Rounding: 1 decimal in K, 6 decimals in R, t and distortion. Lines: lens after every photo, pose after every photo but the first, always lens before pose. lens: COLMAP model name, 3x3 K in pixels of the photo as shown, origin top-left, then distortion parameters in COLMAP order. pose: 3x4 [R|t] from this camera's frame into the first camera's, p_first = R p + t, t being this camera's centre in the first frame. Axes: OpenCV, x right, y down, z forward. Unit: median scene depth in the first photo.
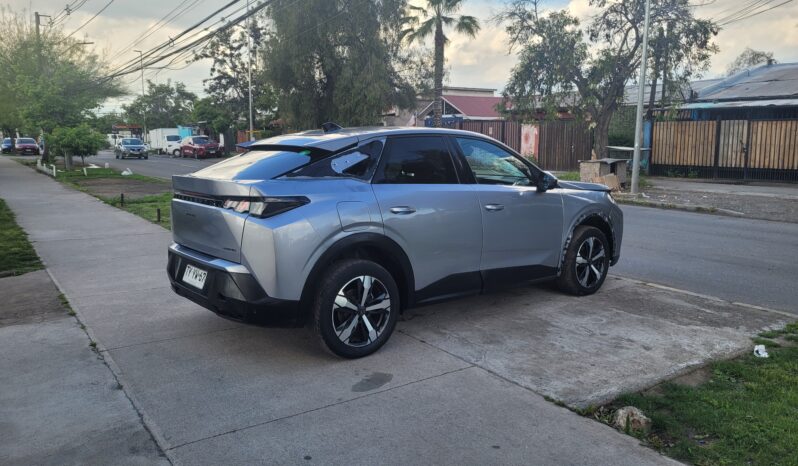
lens RADIAL K [[609.0, 0, 403.1], [0, 609.0, 233.4], [0, 0, 1]] dist [0.027270, -0.006821]
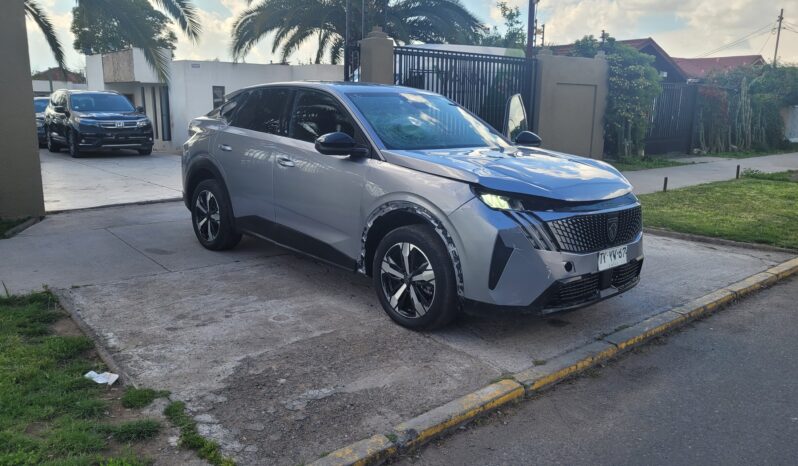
lens RADIAL K [[601.1, 0, 397.7], [0, 601.1, 245.7], [0, 0, 1]] dist [0.028145, 0.001919]
pose [[0.075891, 0.234198, -0.969222, 1.266694], [-0.176275, 0.959867, 0.218135, -0.176899], [0.981411, 0.154295, 0.114129, 1.232329]]
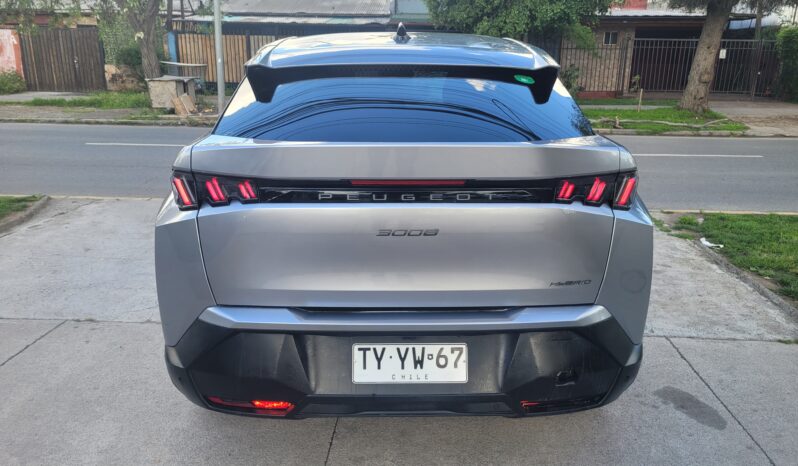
lens RADIAL K [[609.0, 0, 403.1], [0, 609.0, 233.4], [0, 0, 1]] dist [0.027270, -0.006821]
pose [[0.618879, -0.214128, 0.755737, -0.667692], [0.110990, 0.976311, 0.185735, -0.111020], [-0.777605, -0.031068, 0.627985, 0.715522]]
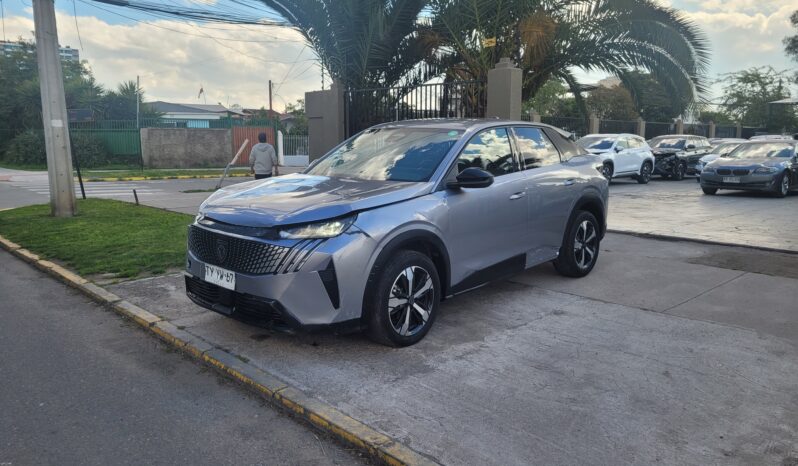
lens RADIAL K [[601.1, 0, 397.7], [0, 601.1, 245.7], [0, 0, 1]] dist [0.028145, 0.001919]
pose [[-0.990583, 0.027536, -0.134114, 0.299350], [-0.018783, 0.942972, 0.332341, -0.391387], [0.135617, 0.331730, -0.933575, 2.545023]]
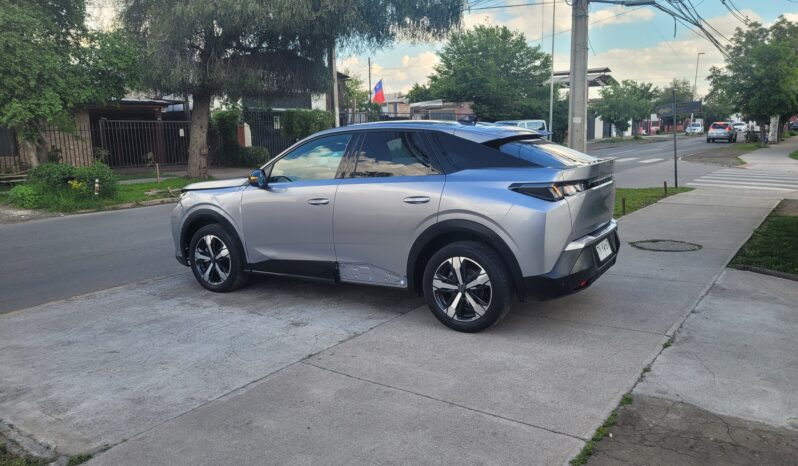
lens RADIAL K [[601.1, 0, 397.7], [0, 601.1, 245.7], [0, 0, 1]] dist [0.028145, 0.001919]
pose [[-0.324670, -0.171244, 0.930196, -1.245432], [0.169469, 0.957026, 0.235334, -0.264201], [-0.930521, 0.234046, -0.281697, 1.655245]]
